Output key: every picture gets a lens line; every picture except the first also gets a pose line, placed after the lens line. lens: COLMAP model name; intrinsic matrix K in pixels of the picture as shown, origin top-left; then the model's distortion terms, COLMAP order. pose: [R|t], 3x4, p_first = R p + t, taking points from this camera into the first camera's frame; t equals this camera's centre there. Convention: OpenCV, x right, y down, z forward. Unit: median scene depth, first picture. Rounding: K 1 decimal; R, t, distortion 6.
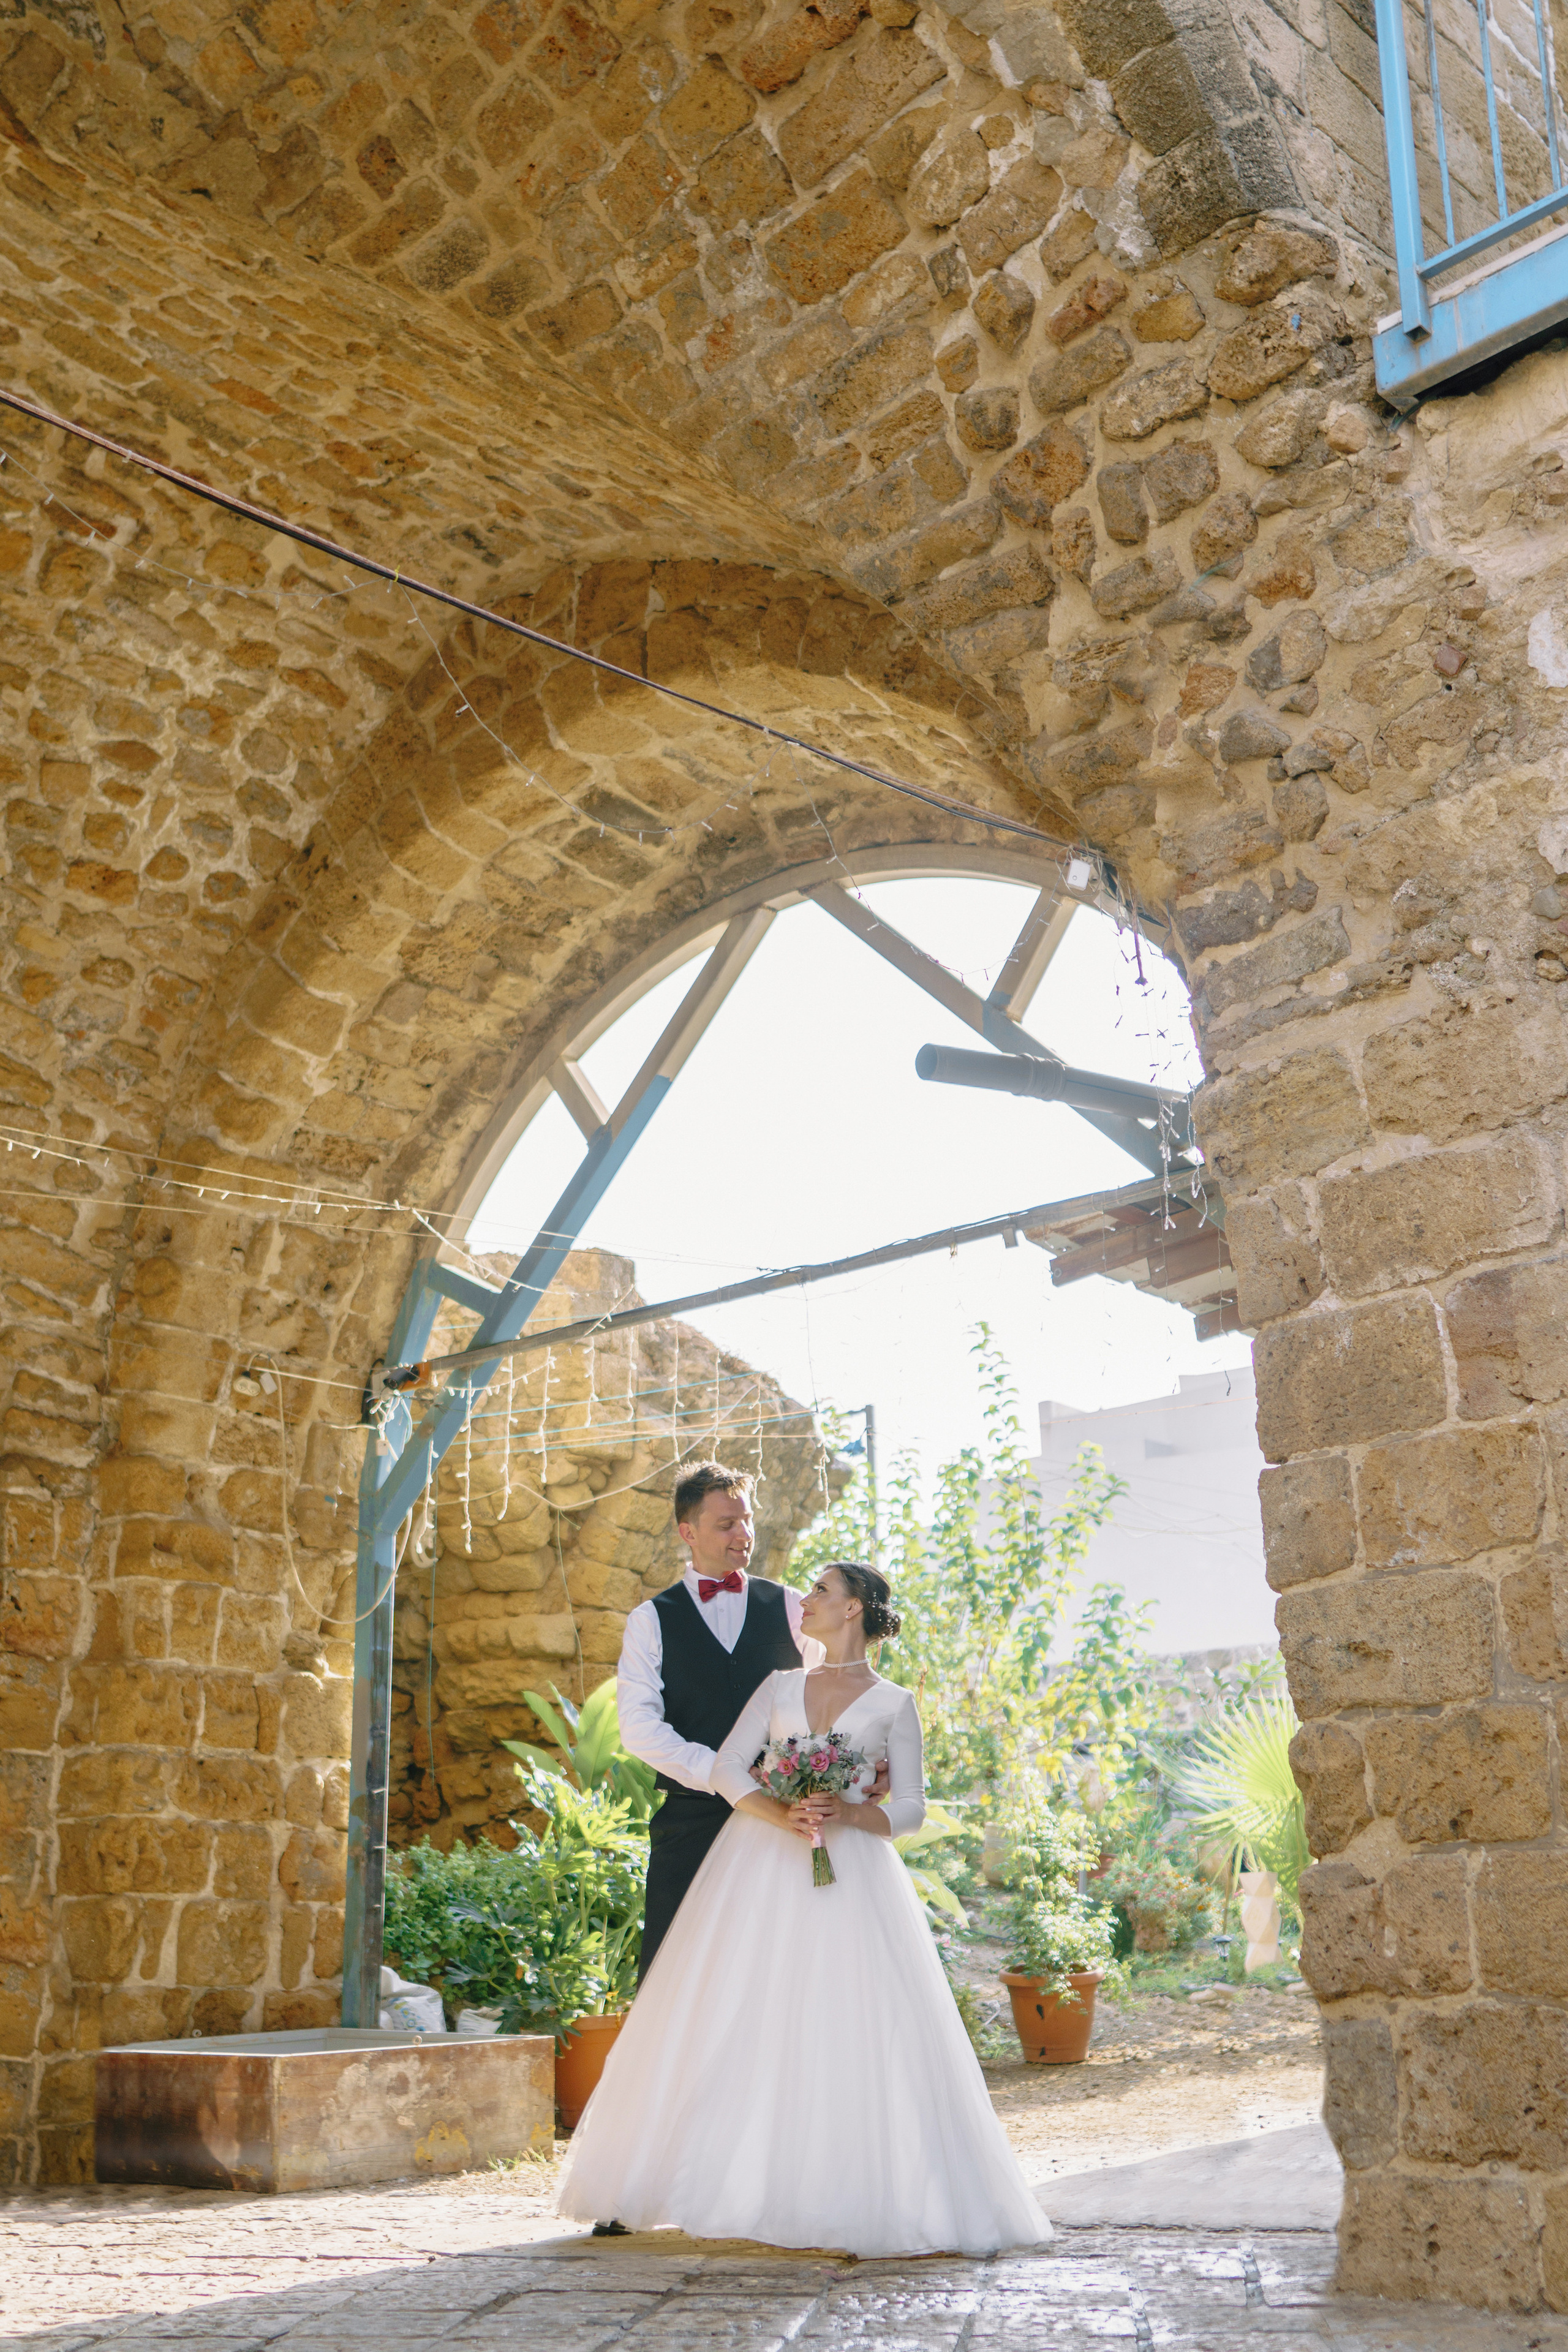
lens RADIAL K [[2686.0, 0, 783.1], [0, 2686.0, 1172.9], [0, 0, 1]] dist [-0.010836, 0.000000]
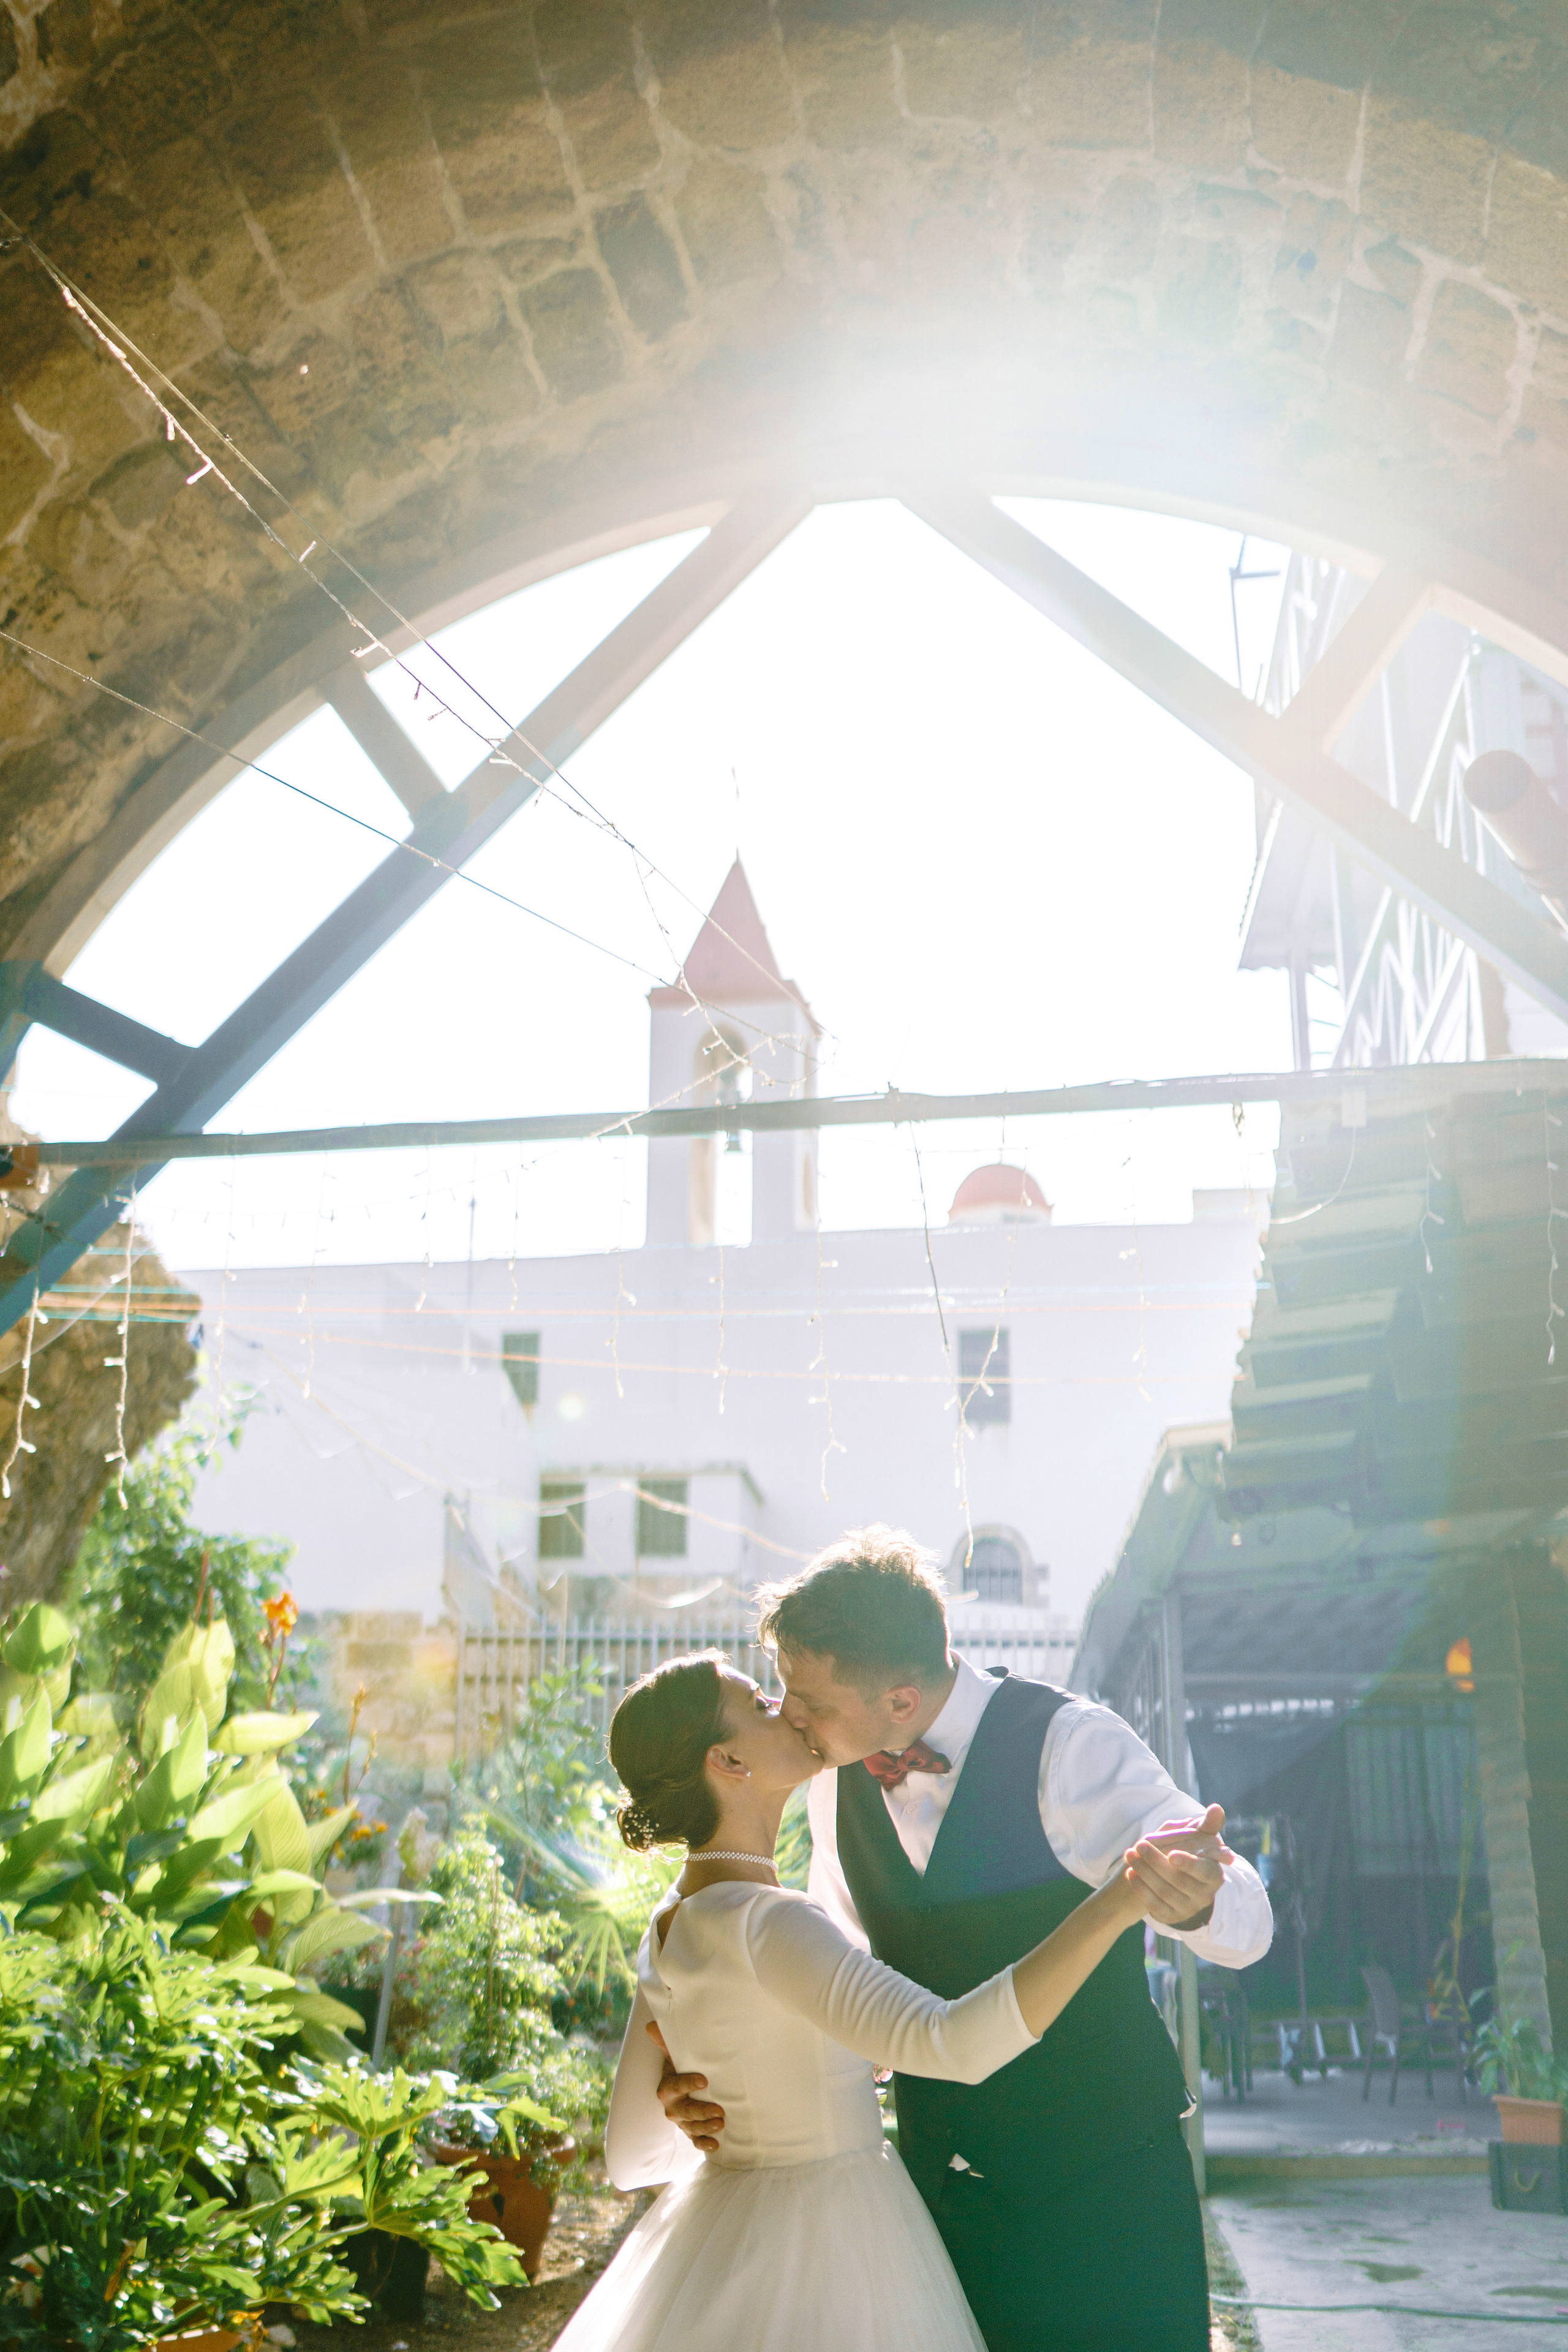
lens RADIAL K [[2686.0, 0, 782.5], [0, 2686.0, 1179.7], [0, 0, 1]] dist [-0.010836, 0.000000]
pose [[0.849405, 0.145311, 0.507342, -0.286441], [-0.164909, 0.986288, -0.006395, 0.056309], [-0.501315, -0.078233, 0.861721, 0.458718]]
